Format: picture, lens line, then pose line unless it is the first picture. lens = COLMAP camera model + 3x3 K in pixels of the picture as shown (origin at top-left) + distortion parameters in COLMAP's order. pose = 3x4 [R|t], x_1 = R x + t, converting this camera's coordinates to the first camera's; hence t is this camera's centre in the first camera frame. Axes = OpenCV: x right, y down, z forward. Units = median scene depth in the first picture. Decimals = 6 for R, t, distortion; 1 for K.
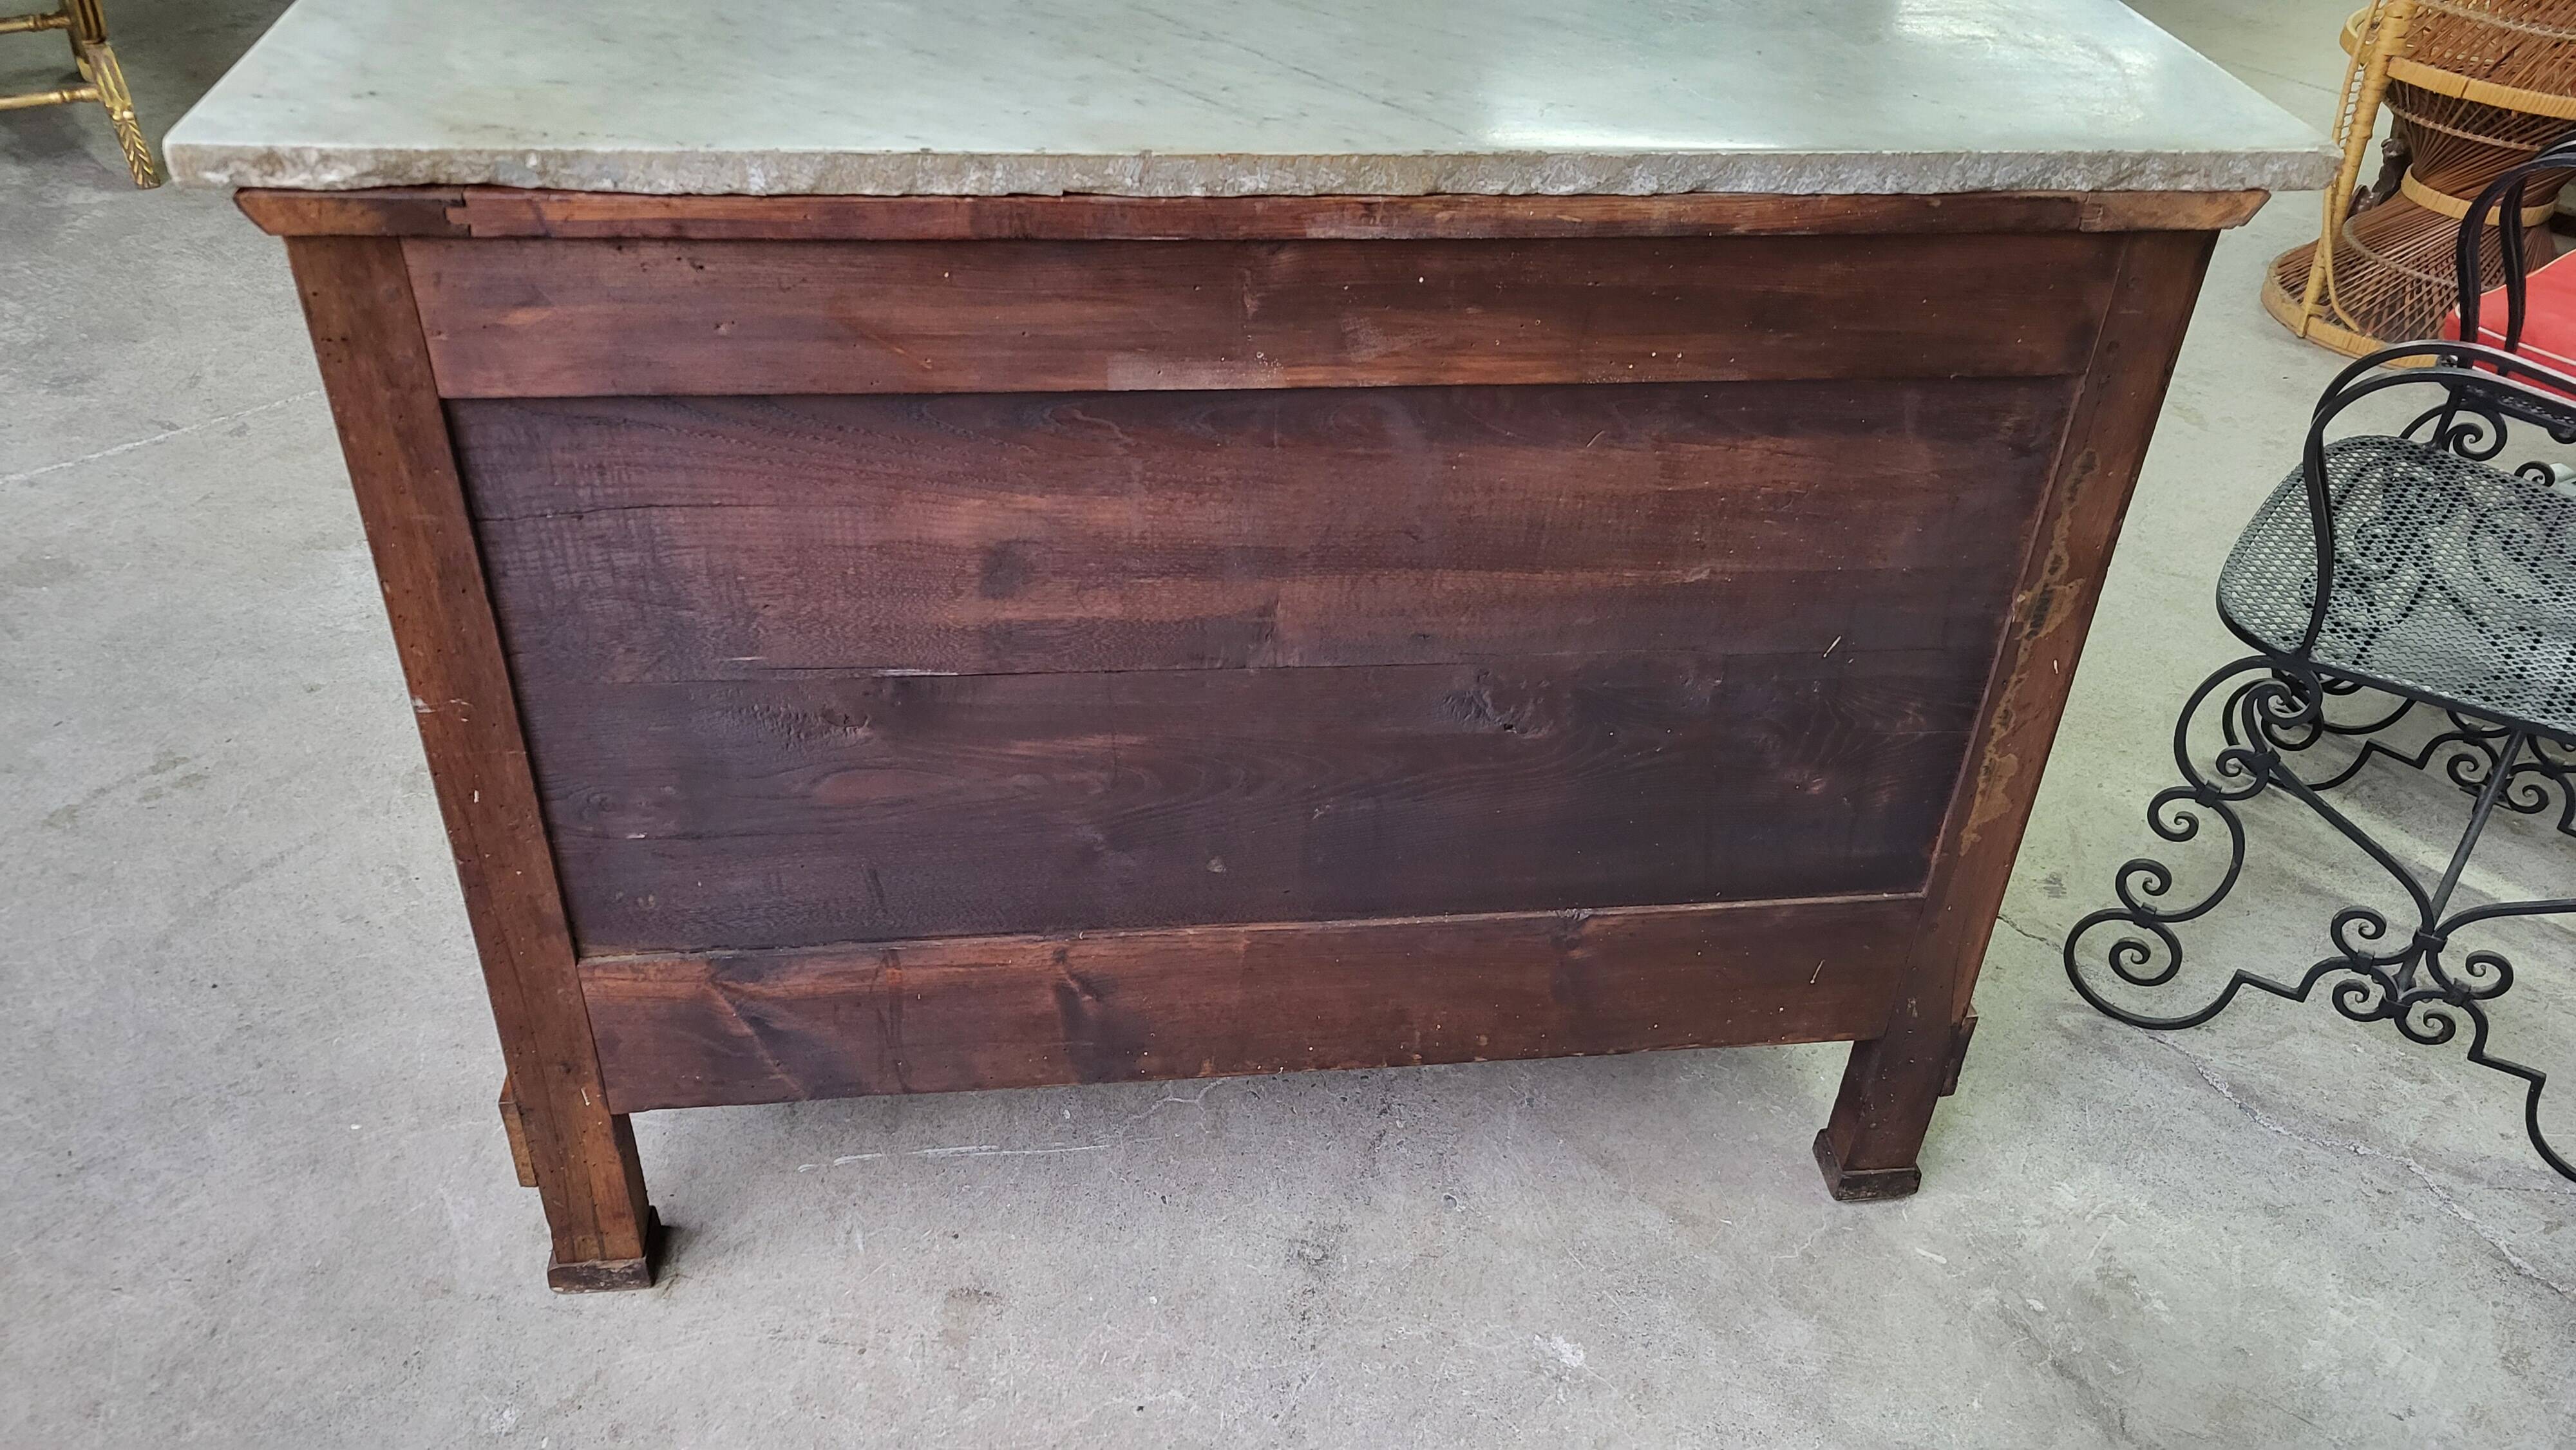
lens RADIAL K [[1969.8, 0, 1309.7], [0, 1969.8, 730.4], [0, 0, 1]] dist [0.044717, -0.026349]
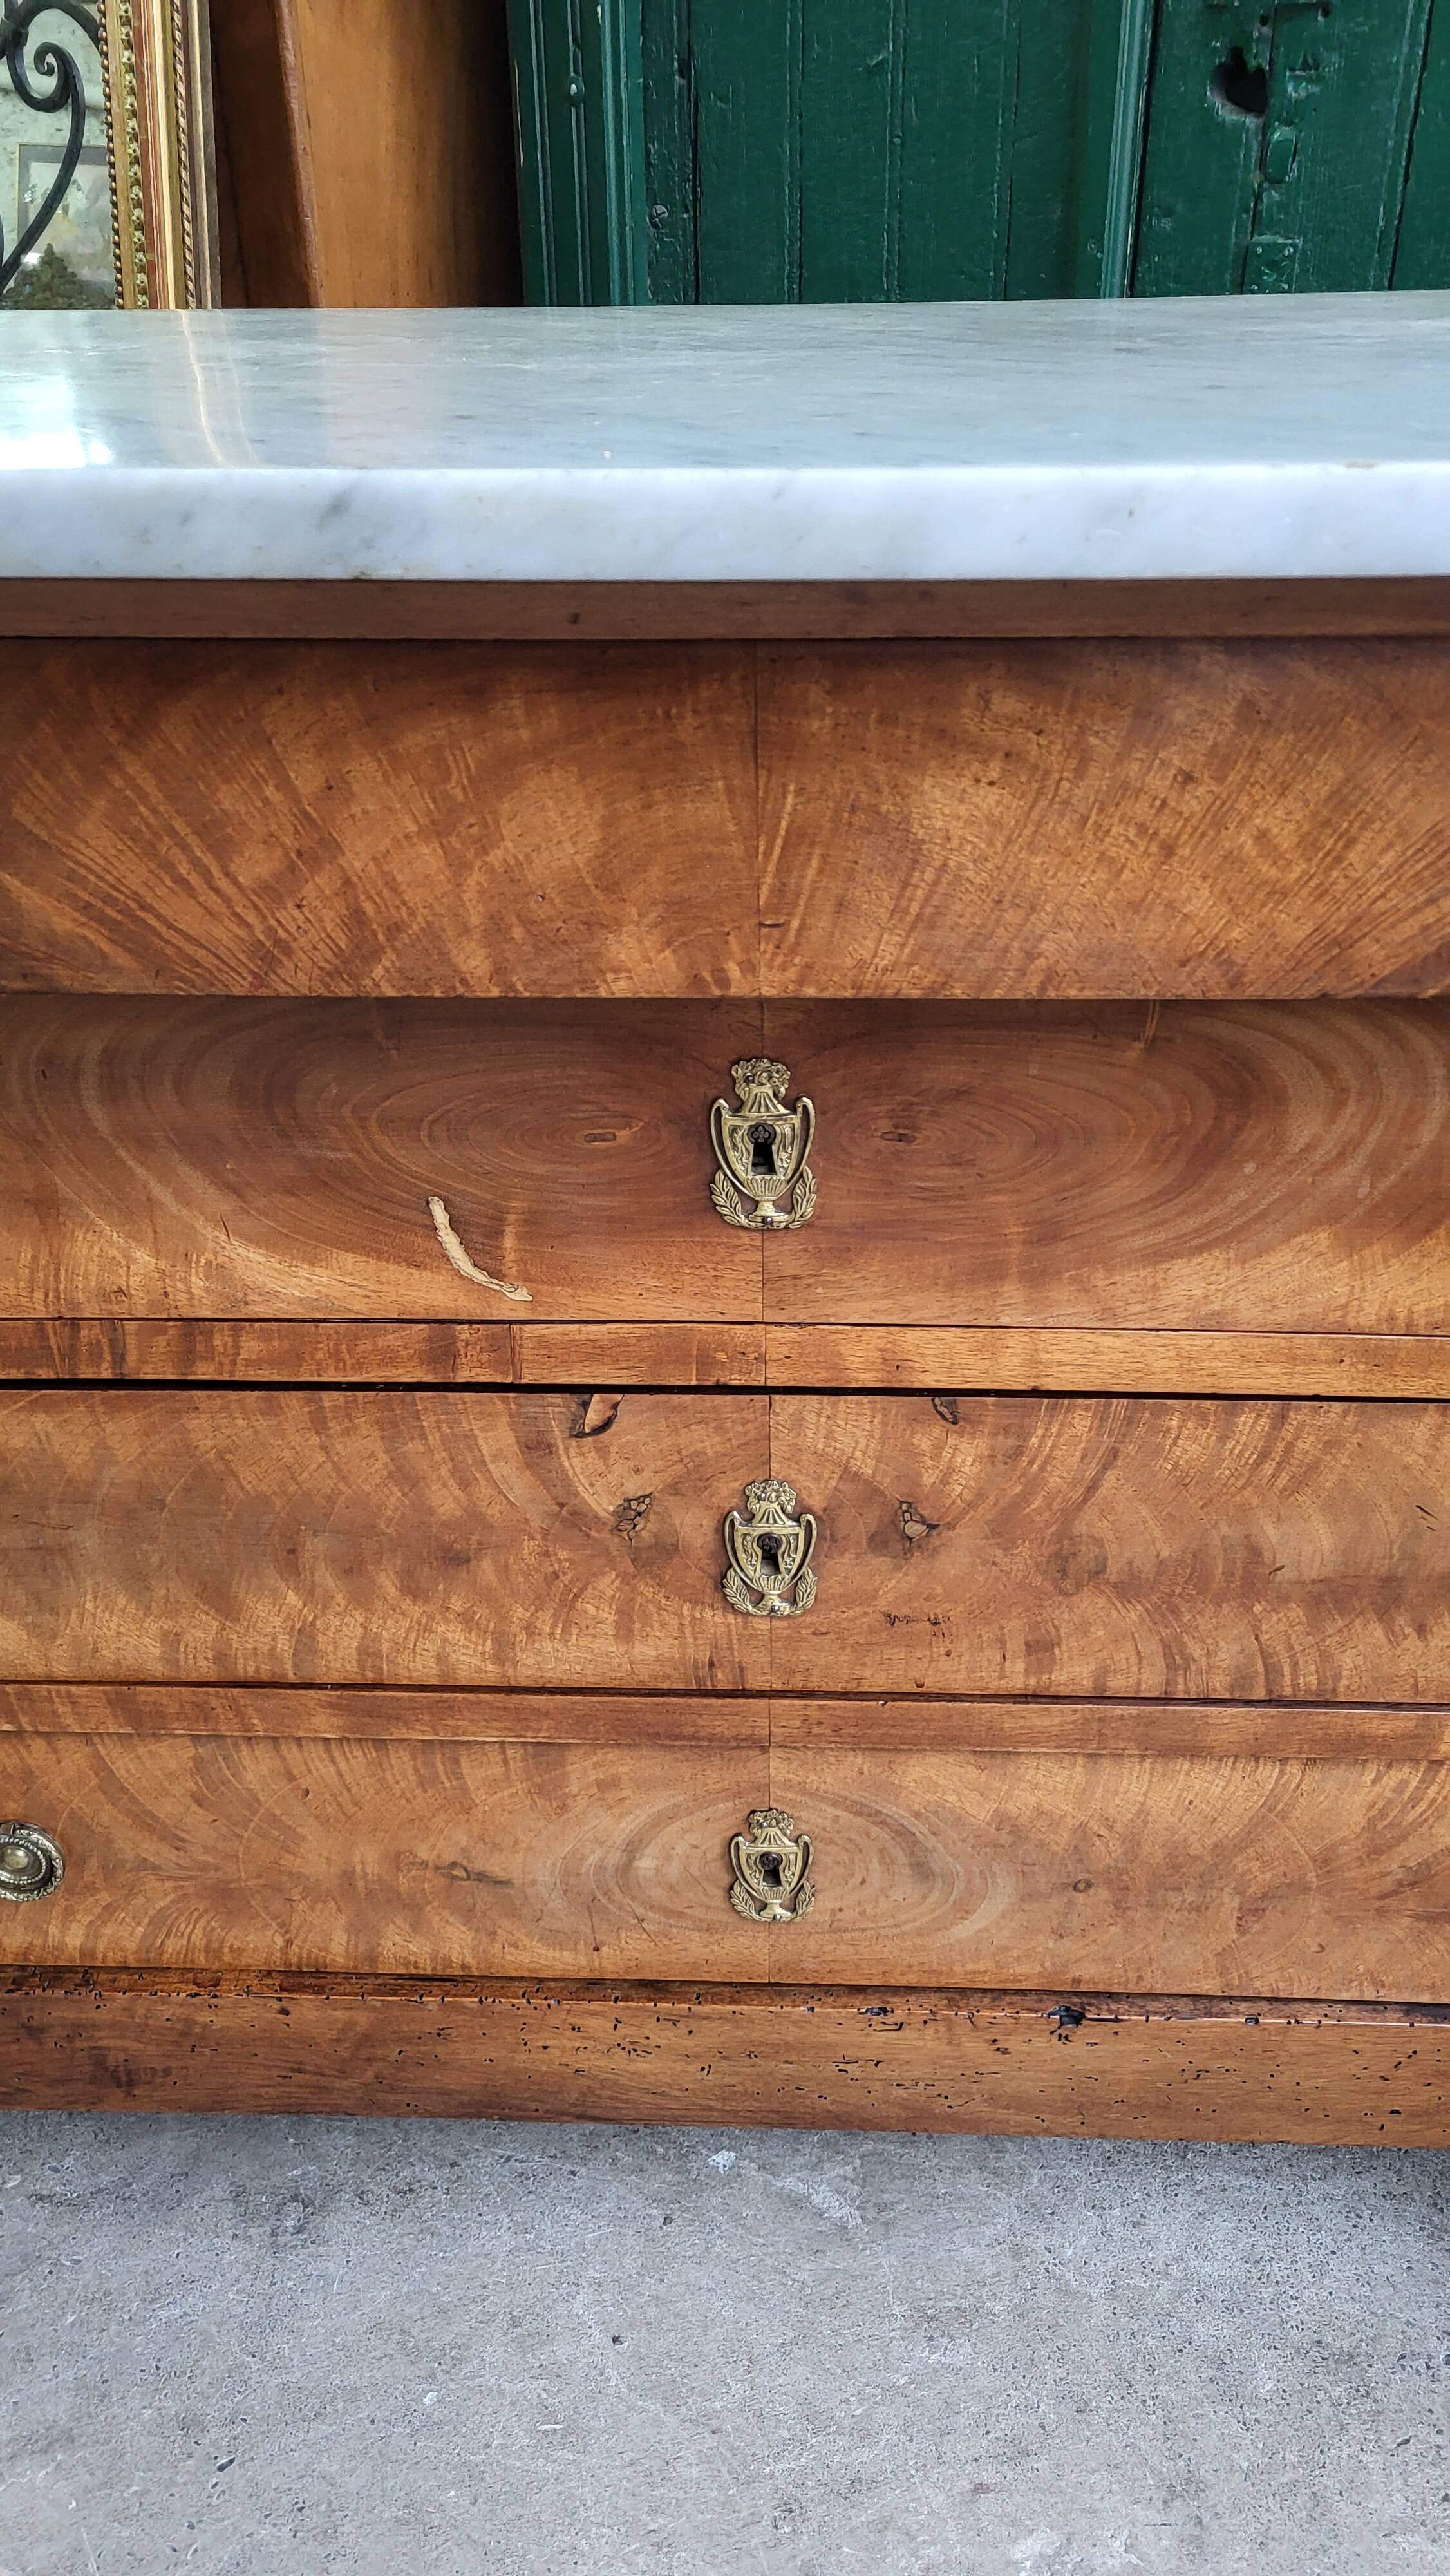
lens RADIAL K [[1969.8, 0, 736.1], [0, 1969.8, 1319.4], [0, 0, 1]] dist [0.044717, -0.026349]
pose [[-0.334005, -0.524895, 0.782896, -0.481640], [0.550099, 0.565917, 0.614108, -0.280180], [-0.765396, 0.635786, 0.099725, 0.704703]]
